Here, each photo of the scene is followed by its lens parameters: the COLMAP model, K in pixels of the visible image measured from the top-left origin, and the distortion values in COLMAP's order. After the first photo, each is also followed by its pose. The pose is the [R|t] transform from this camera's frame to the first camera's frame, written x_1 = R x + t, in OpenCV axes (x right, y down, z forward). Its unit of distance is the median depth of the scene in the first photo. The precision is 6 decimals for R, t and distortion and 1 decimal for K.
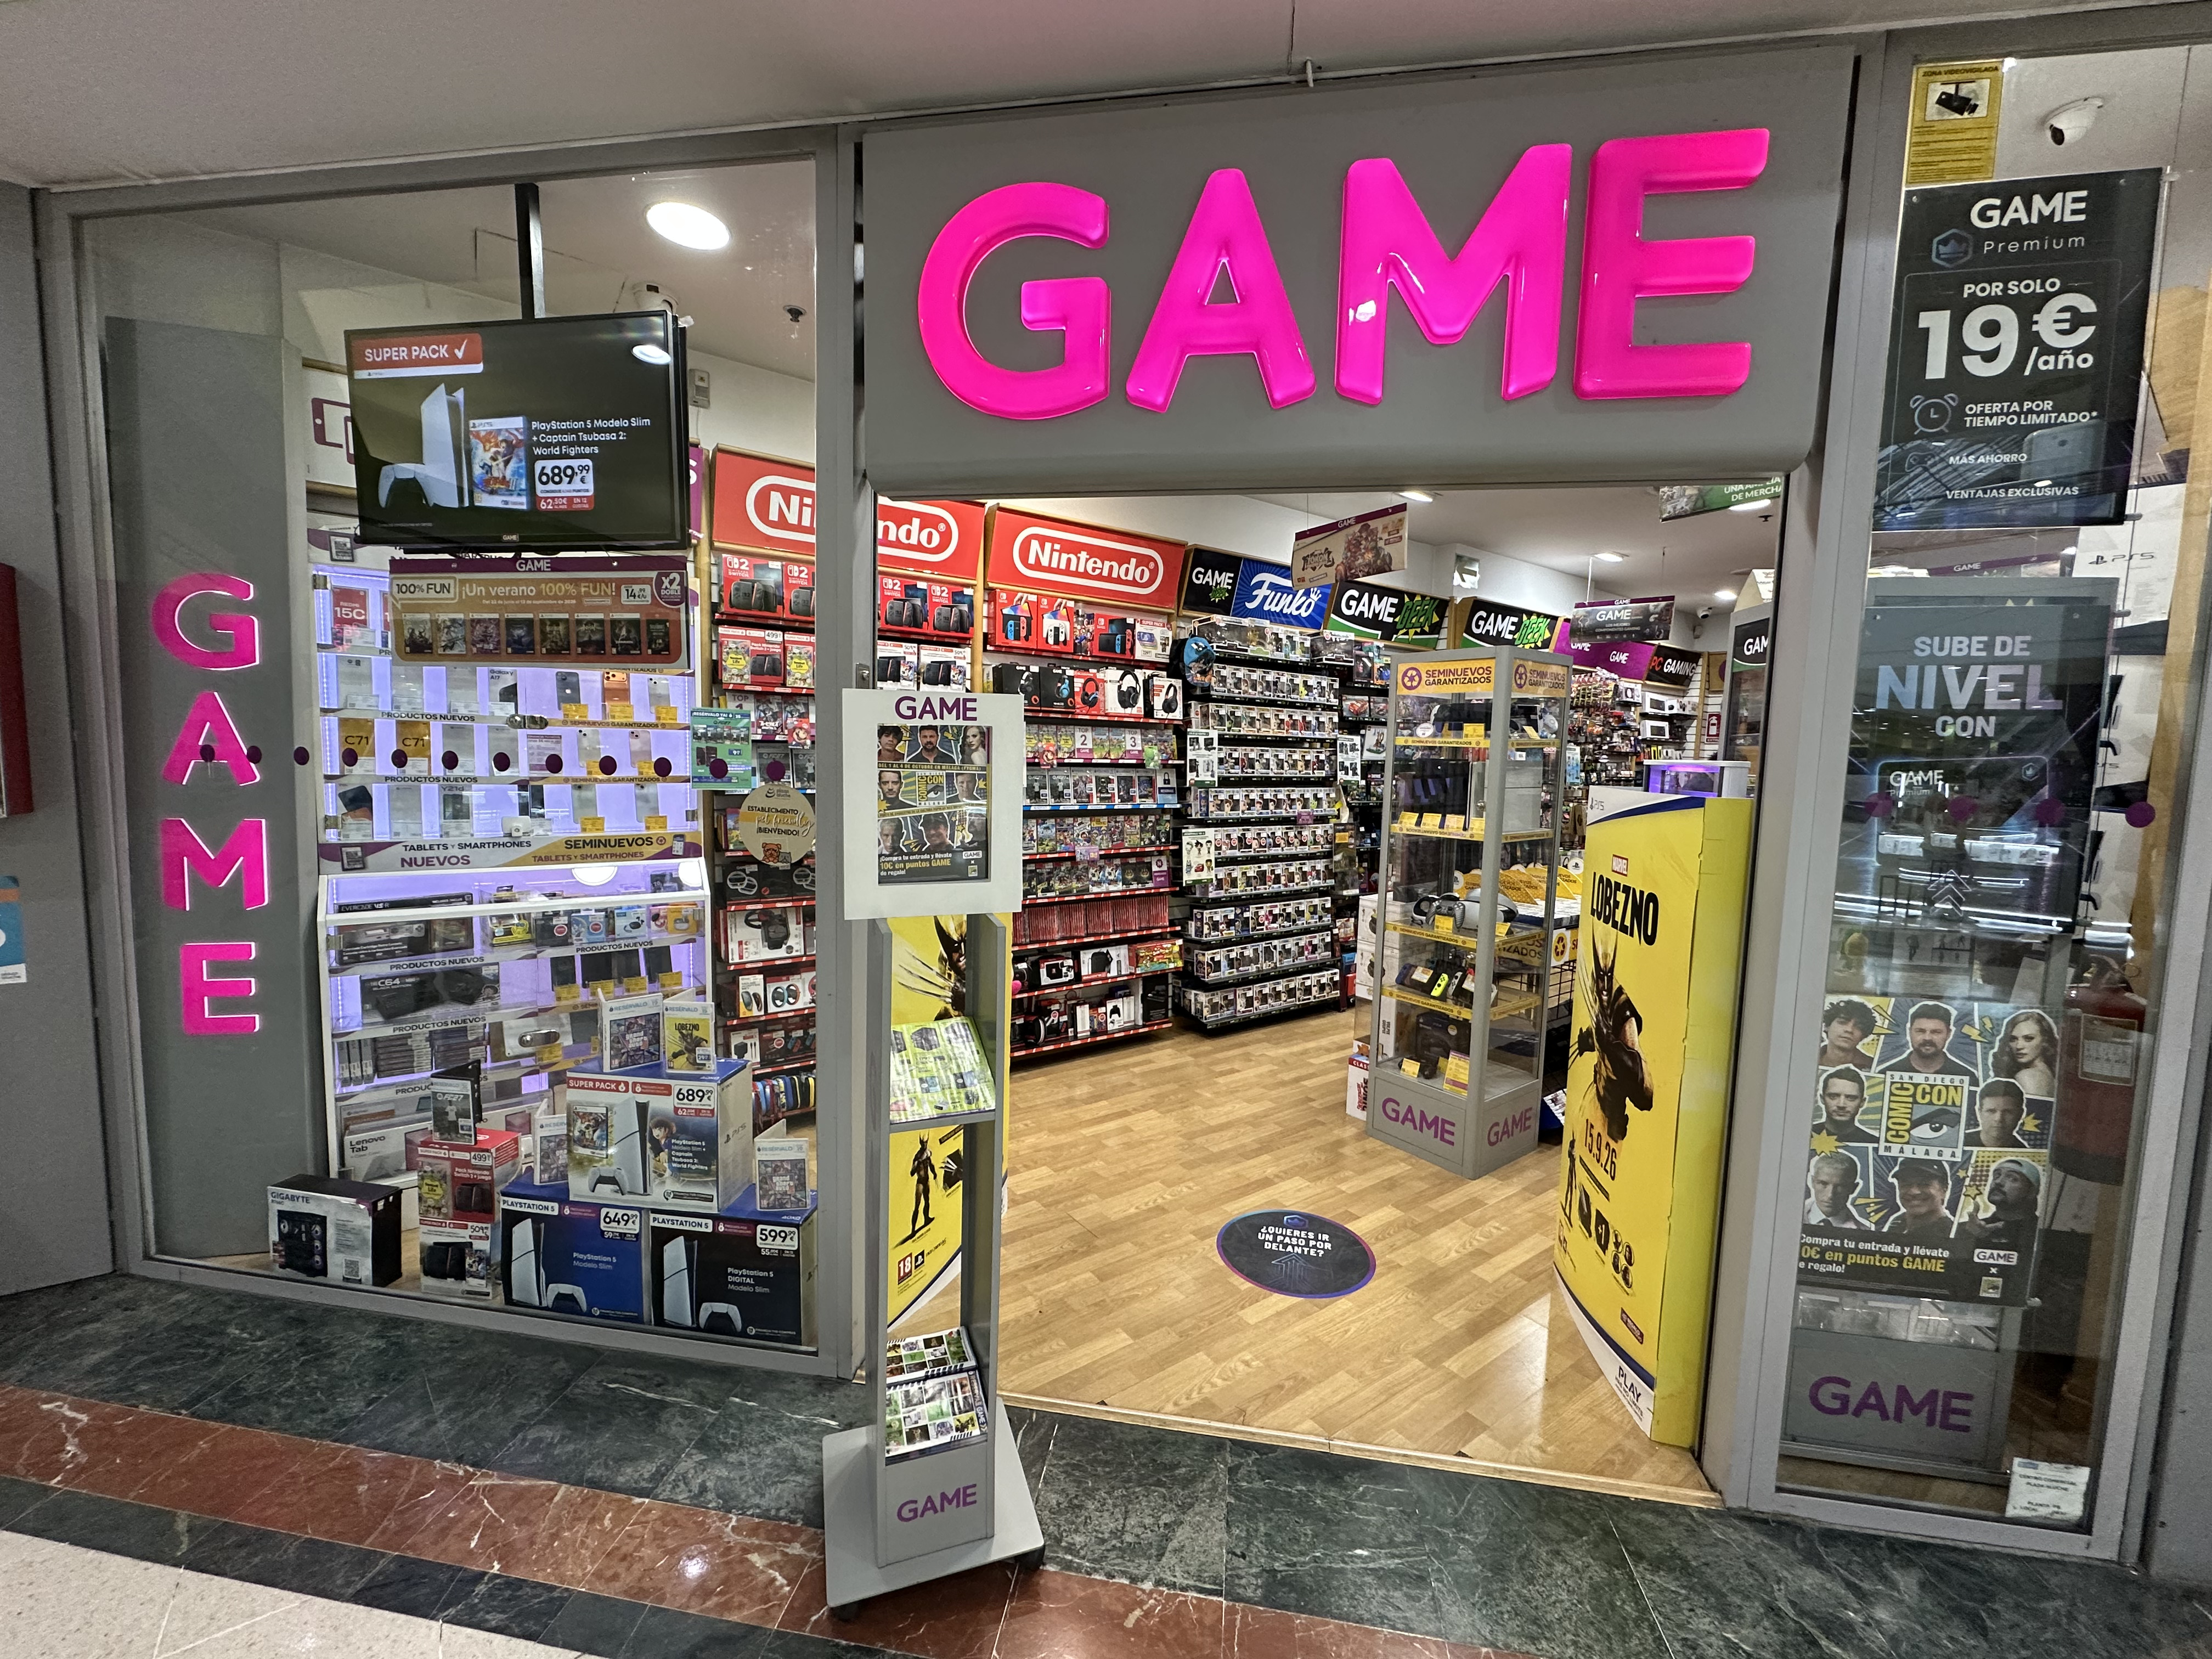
lens RADIAL K [[881.7, 0, 1105.3], [0, 881.7, 828.5], [0, 0, 1]] dist [-0.003903, 0.000984]
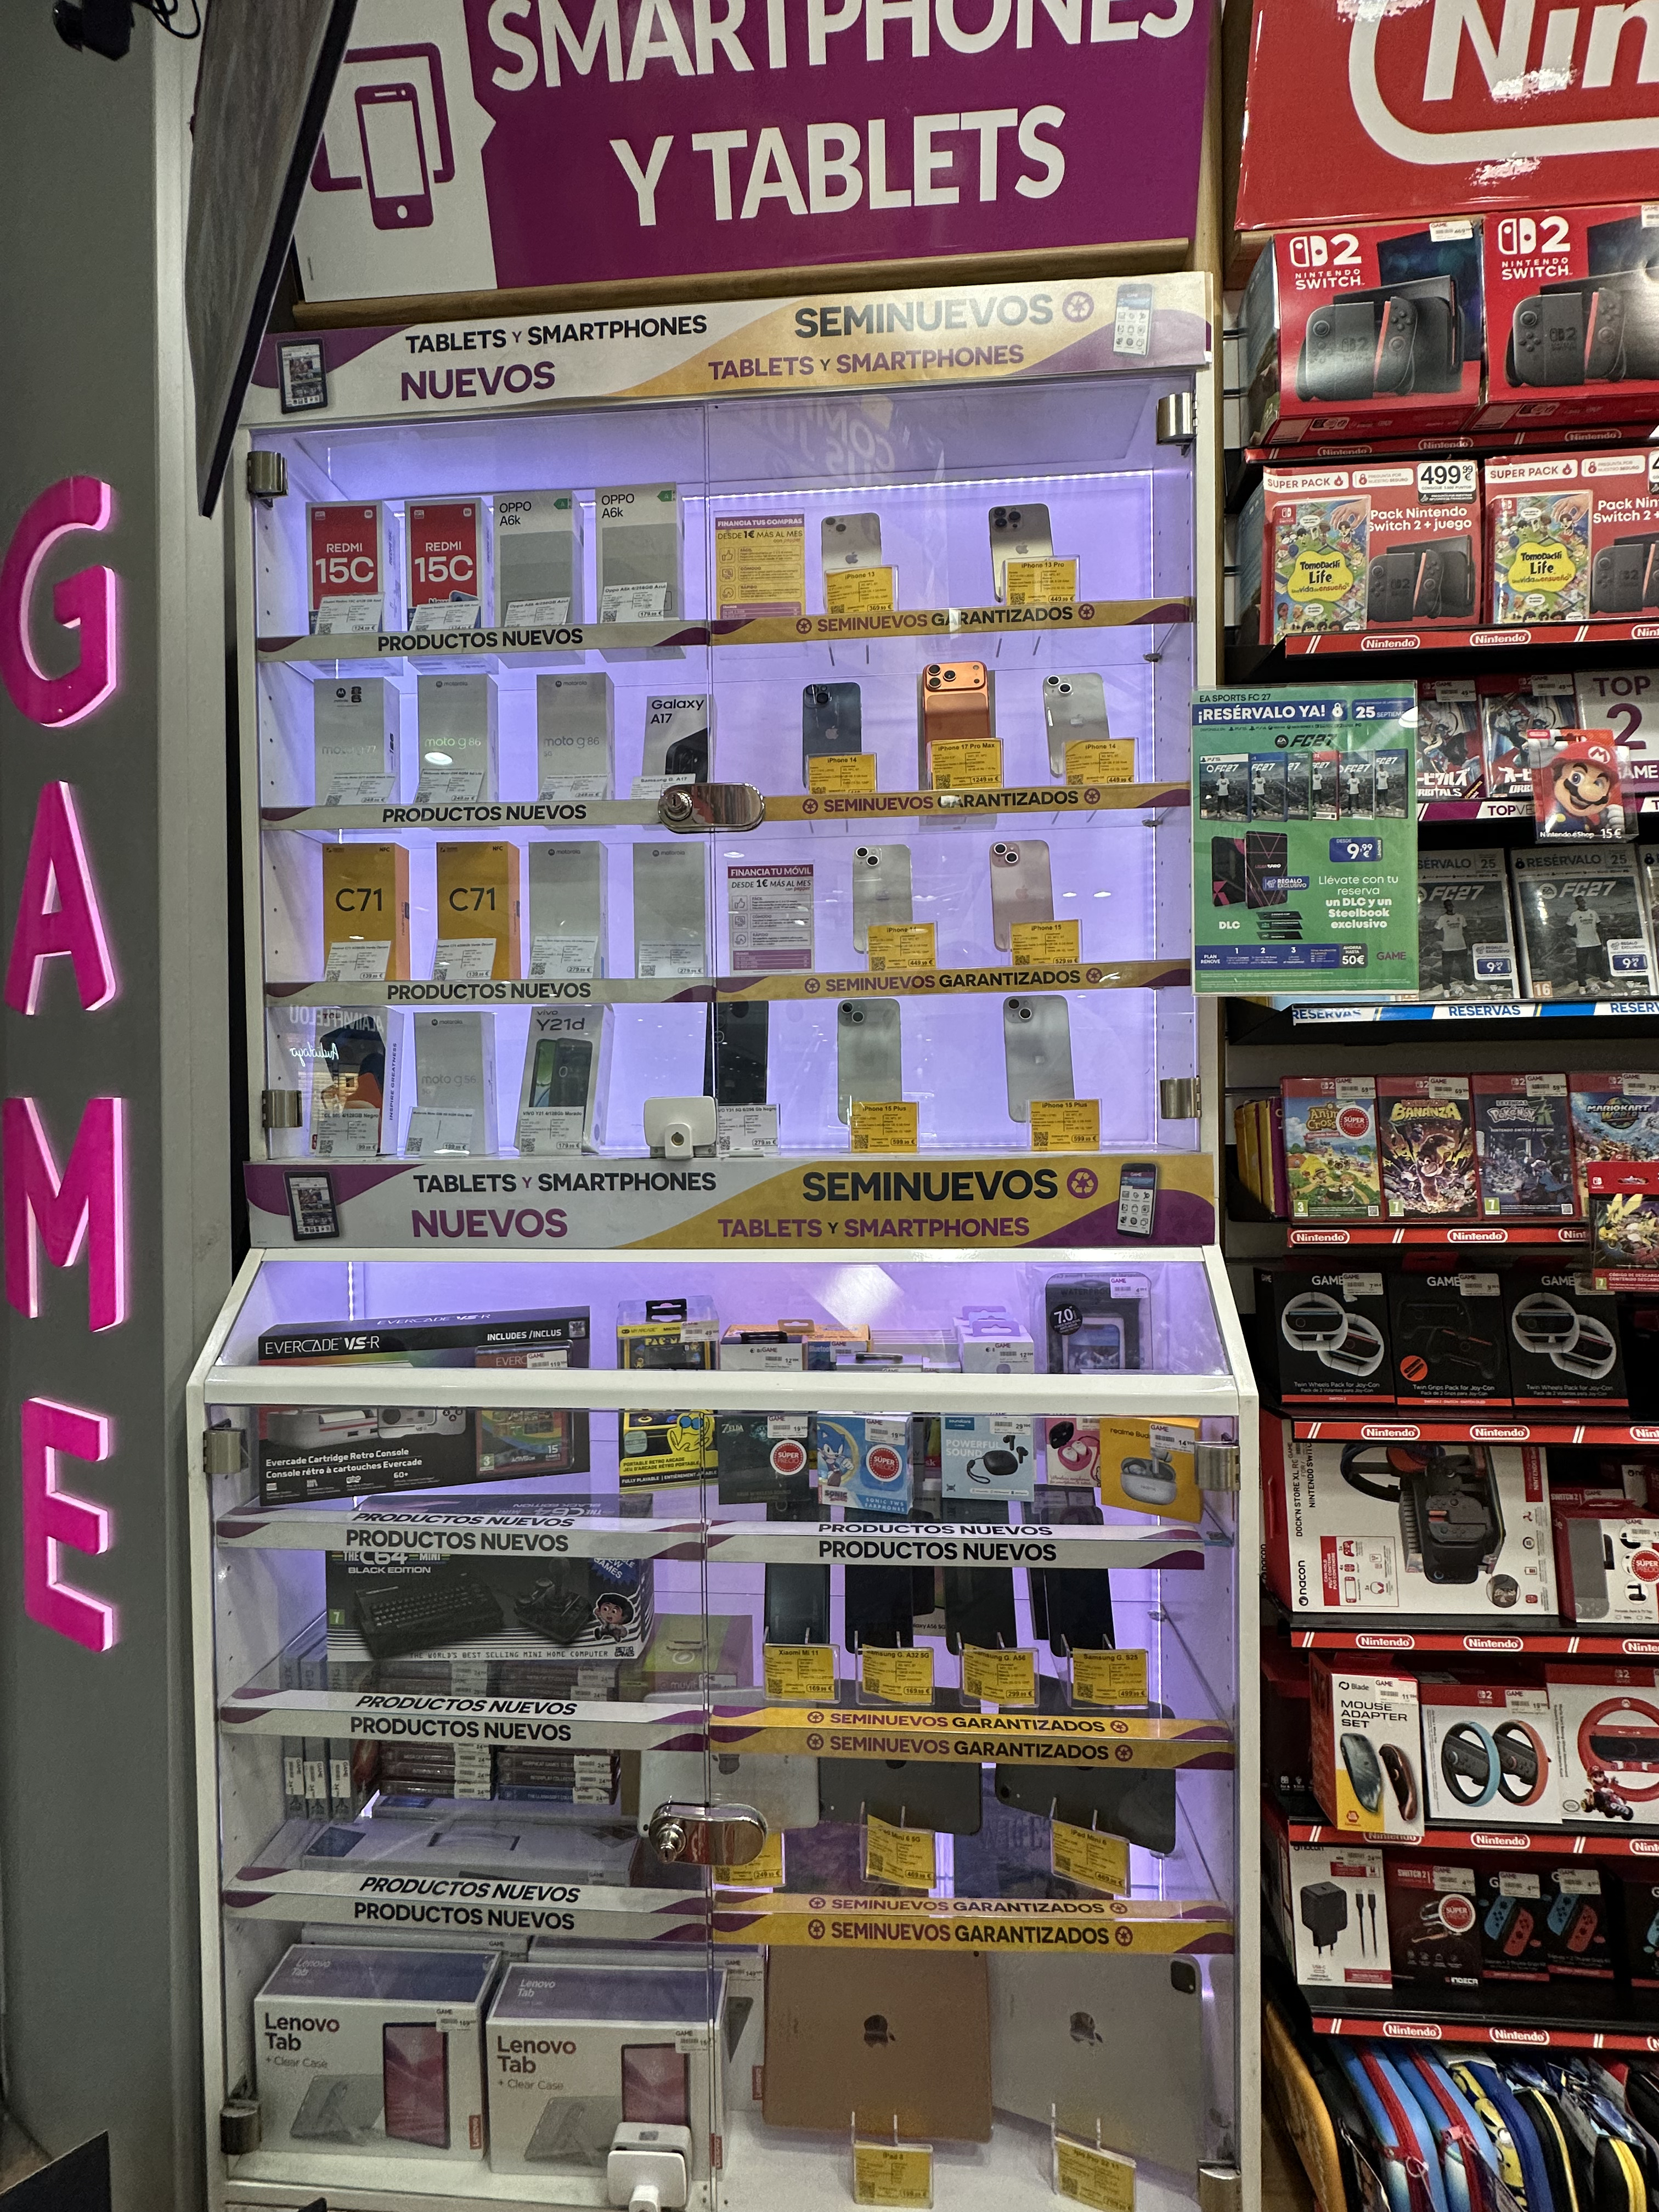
lens RADIAL K [[884.5, 0, 829.5], [0, 884.5, 1106.0], [0, 0, 1]] dist [-0.002049, 0.000719]
pose [[0.769353, -0.017182, -0.638592, -0.288230], [-0.021138, 0.998406, -0.052329, 0.004062], [0.638474, 0.053758, 0.767764, 0.544233]]
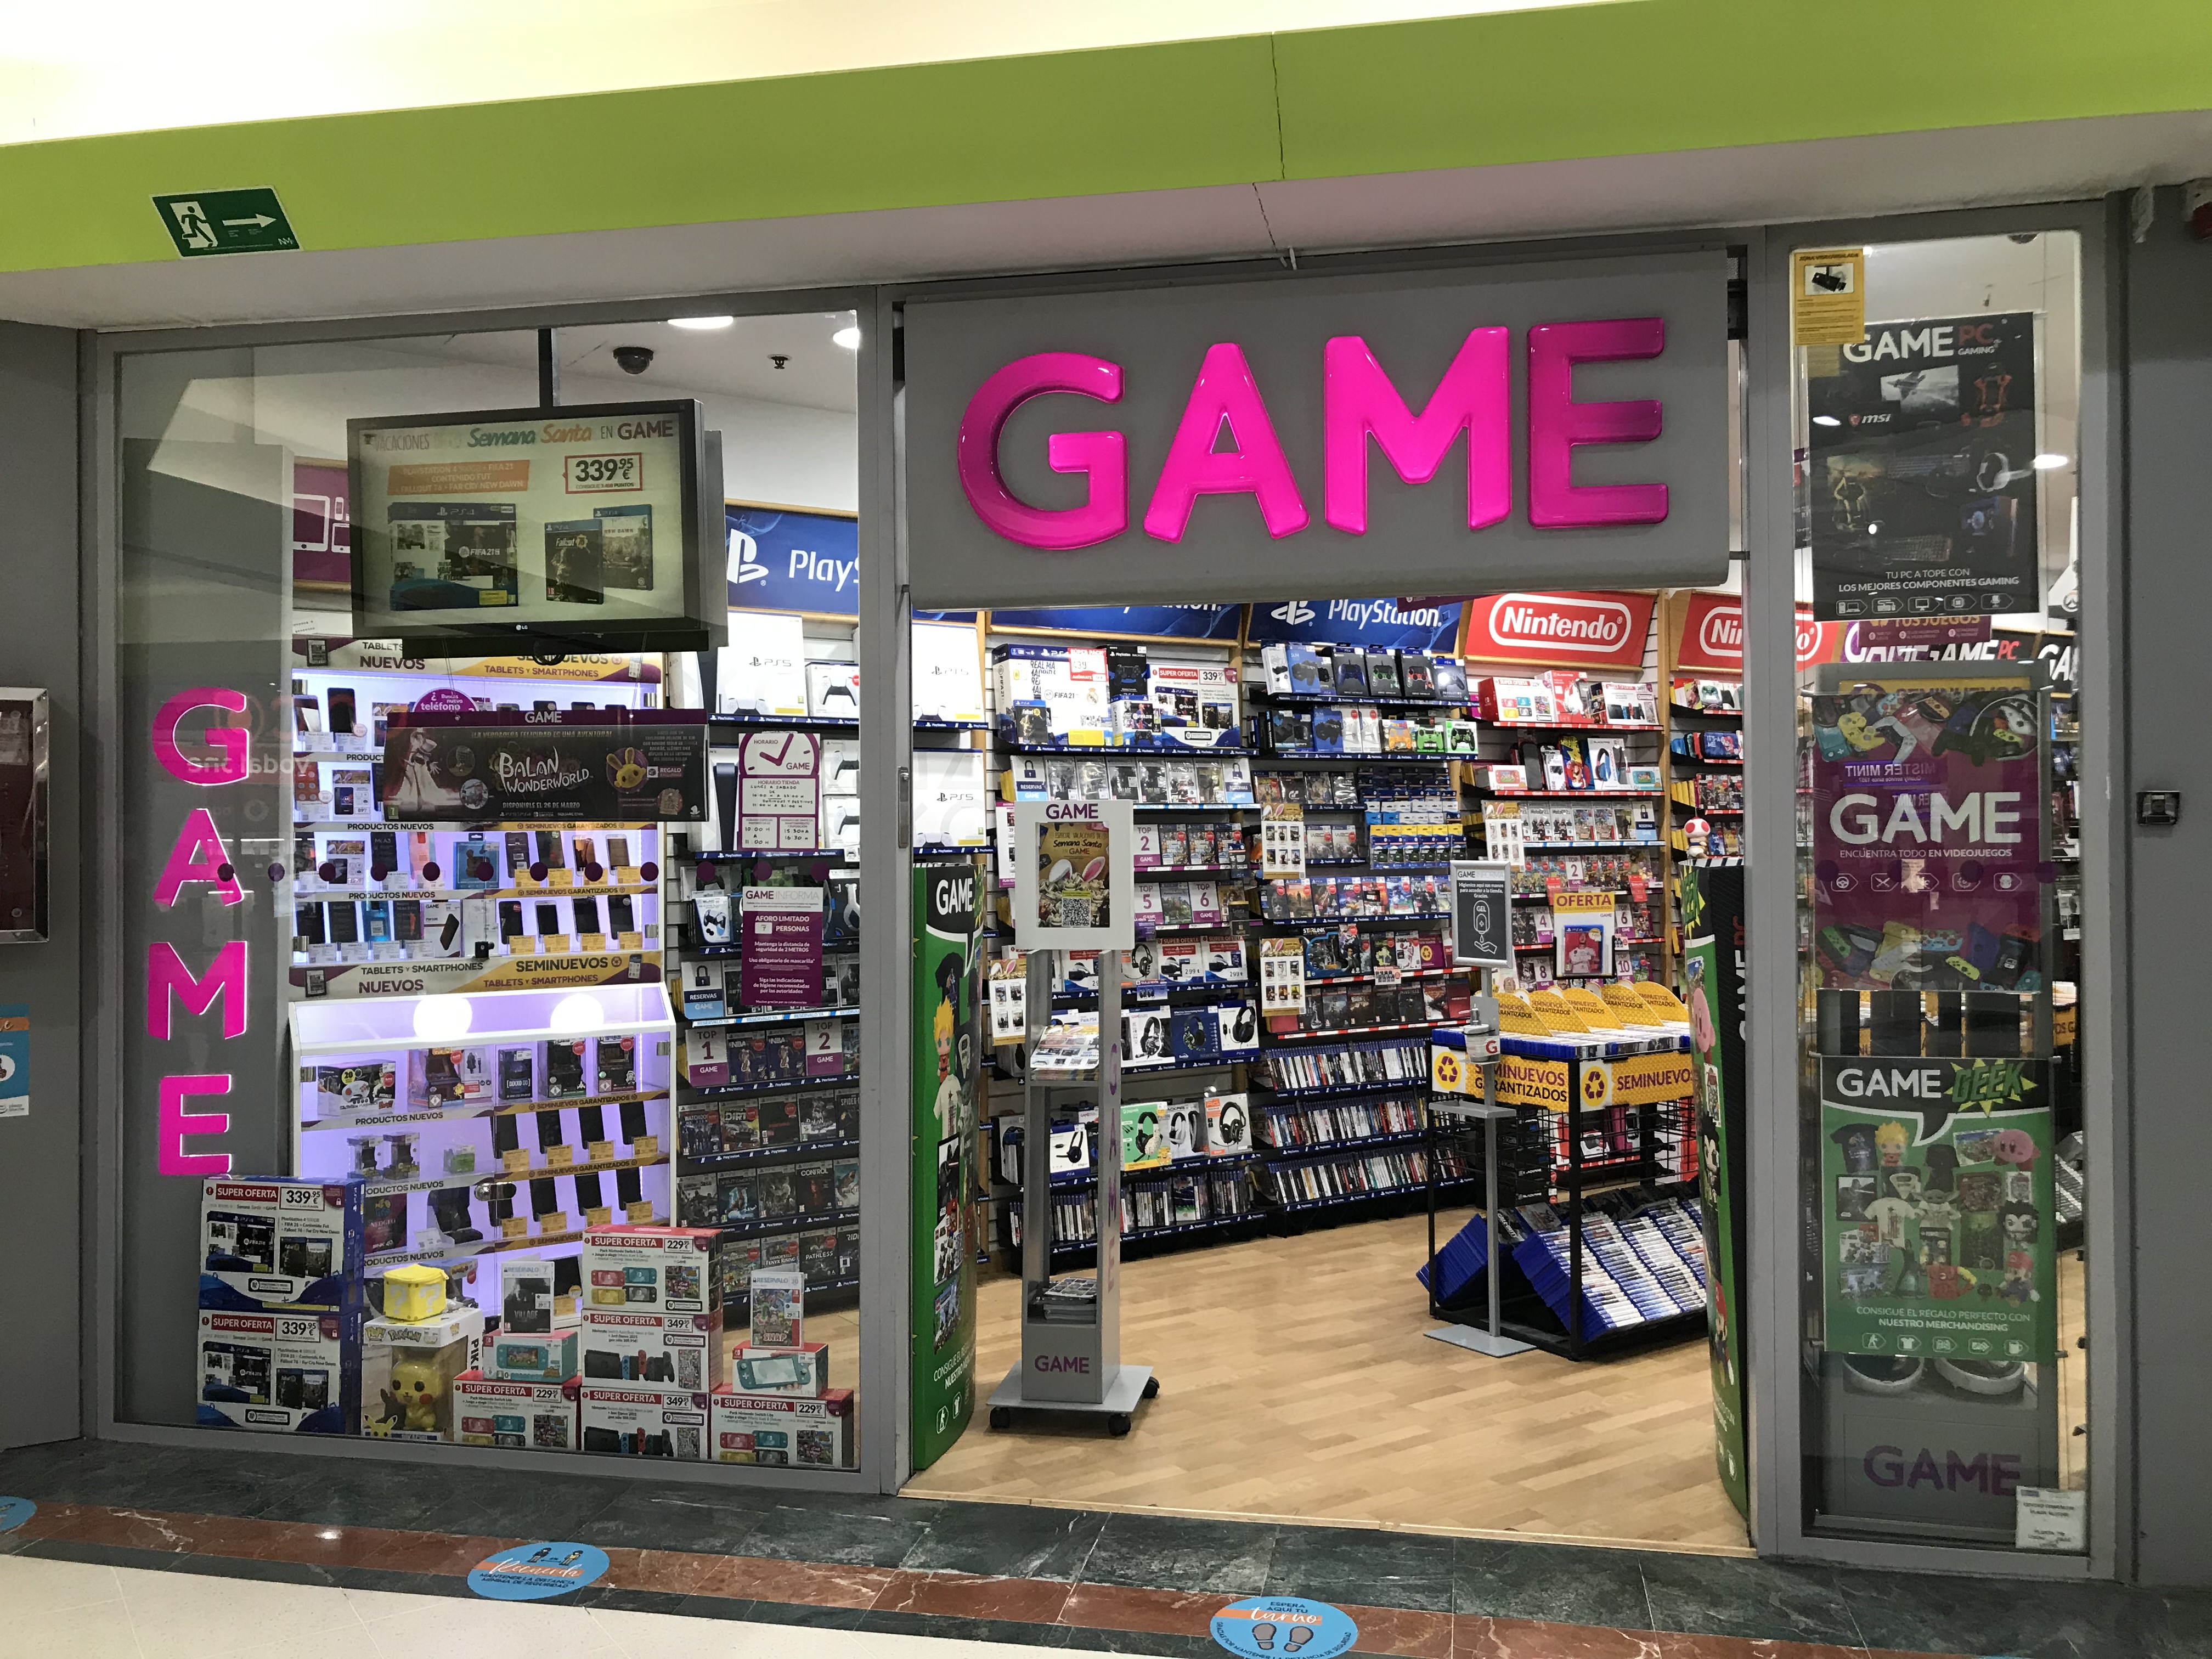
lens RADIAL K [[1916.7, 0, 1106.0], [0, 1916.7, 829.5], [0, 0, 1]] dist [0.000819, 0.002138]
pose [[0.998901, -0.031536, -0.034665, 0.021277], [0.028576, 0.996156, -0.082807, 0.040234], [0.037143, 0.081725, 0.995963, -0.609918]]
